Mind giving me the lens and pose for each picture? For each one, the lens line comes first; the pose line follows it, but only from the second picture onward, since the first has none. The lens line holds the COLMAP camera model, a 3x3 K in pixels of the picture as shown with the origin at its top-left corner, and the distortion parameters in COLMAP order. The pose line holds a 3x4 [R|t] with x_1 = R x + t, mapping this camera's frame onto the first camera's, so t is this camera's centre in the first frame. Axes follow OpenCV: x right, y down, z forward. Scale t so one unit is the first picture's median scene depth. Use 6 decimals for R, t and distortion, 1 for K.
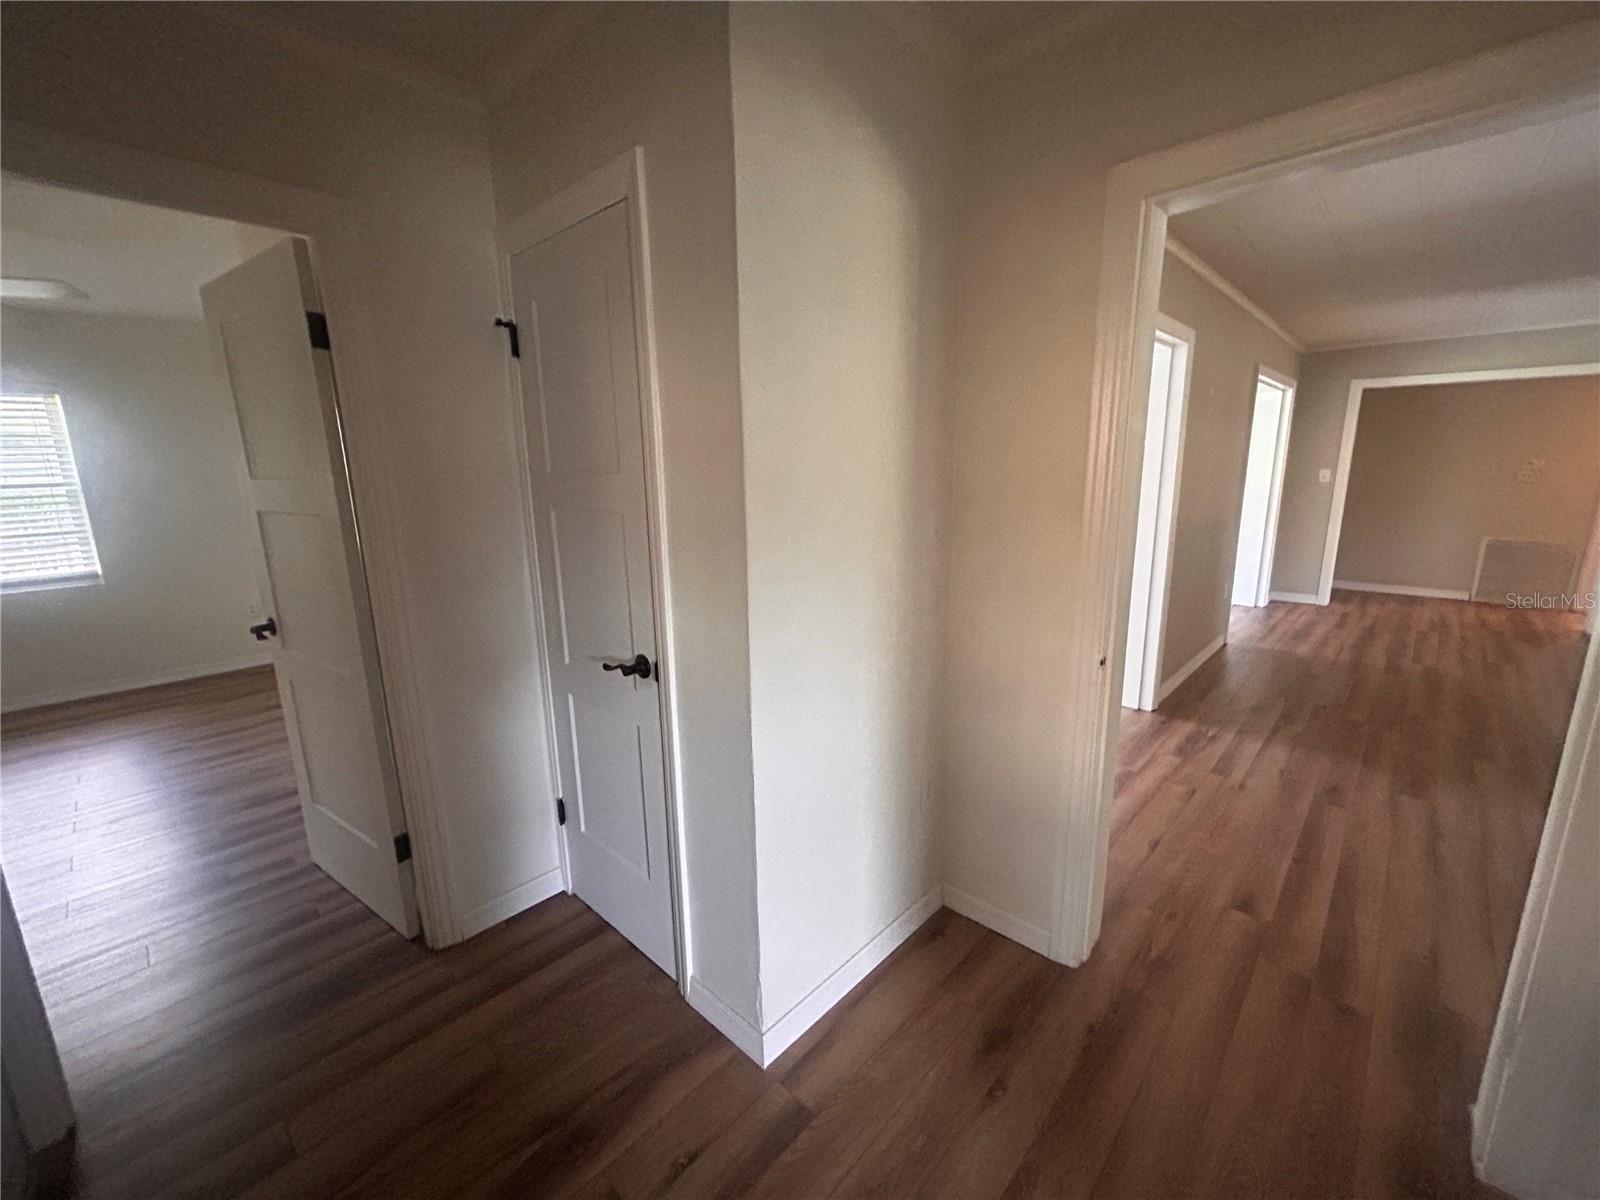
lens RADIAL K [[647.9, 0, 802.5], [0, 647.9, 602.6], [0, 0, 1]] dist [0.015807, 0.000495]
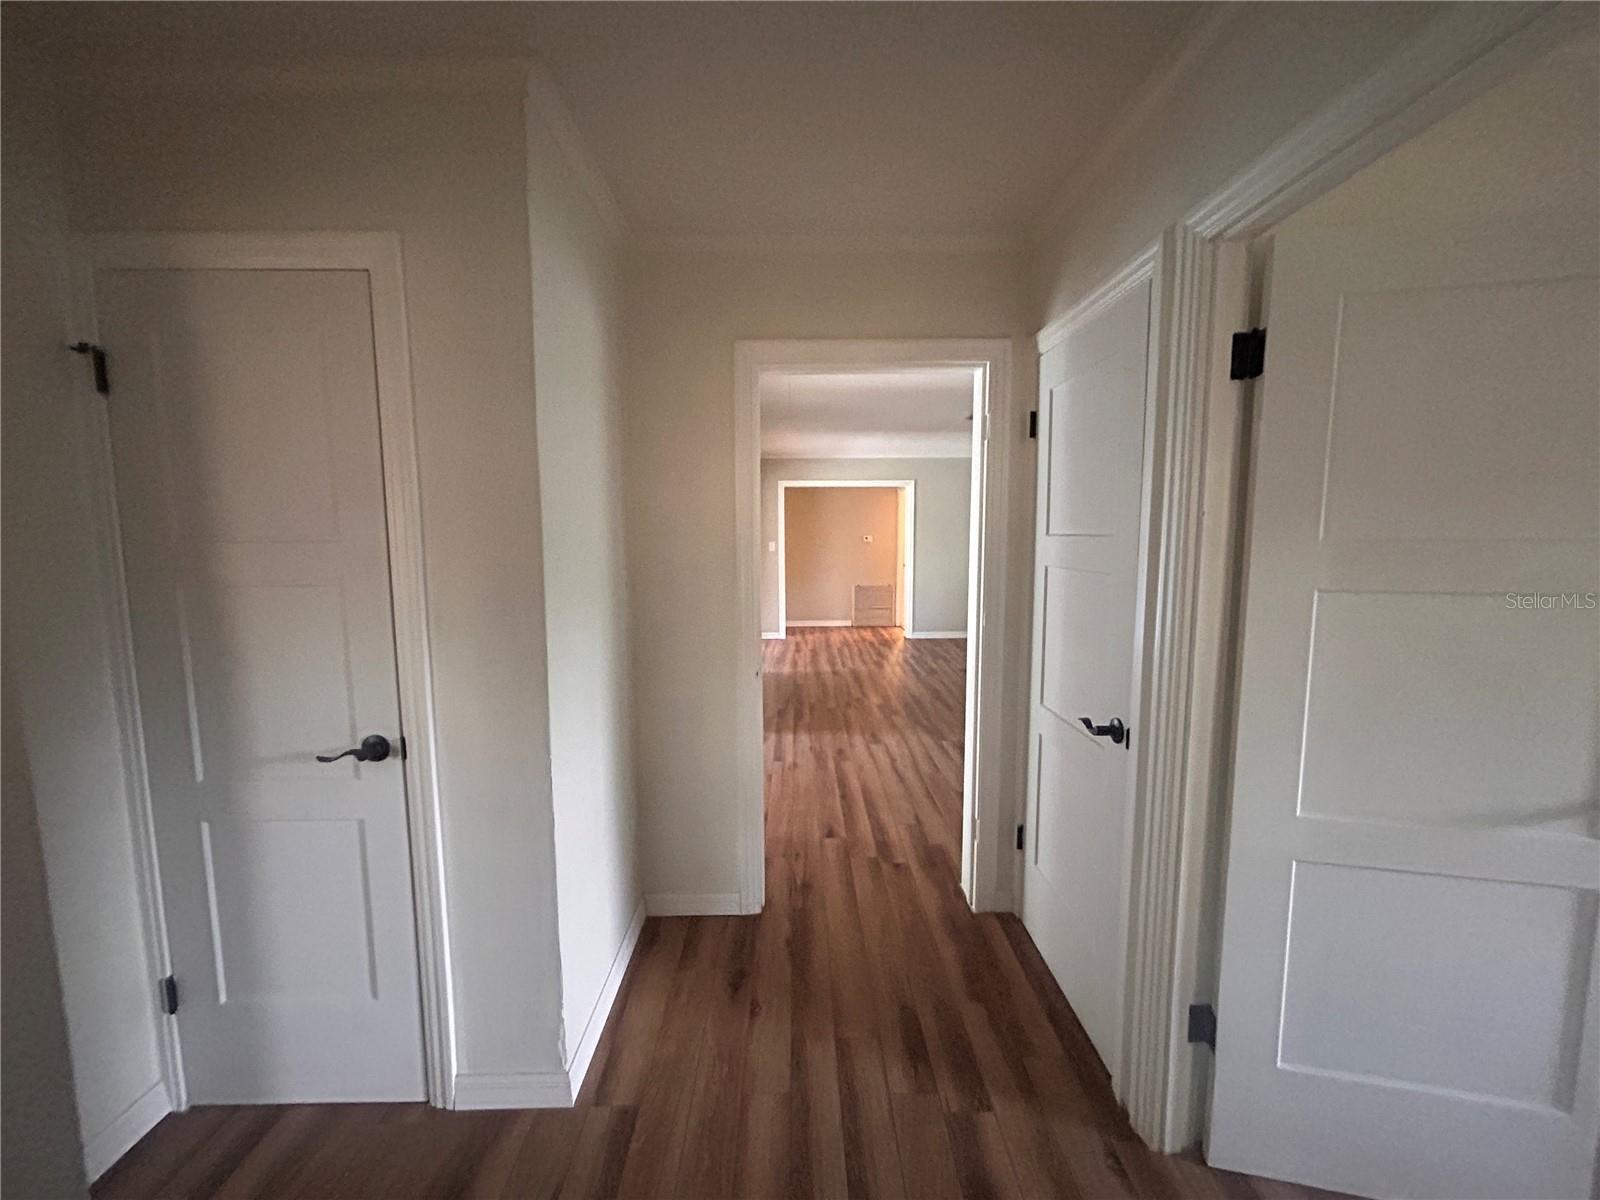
lens RADIAL K [[647.9, 0, 800.5], [0, 647.9, 599.6], [0, 0, 1]] dist [0.015807, 0.000495]
pose [[0.723482, -0.061282, 0.687618, -0.342675], [0.138978, 0.988588, -0.058121, 0.021880], [-0.676210, 0.137614, 0.723742, -0.078931]]
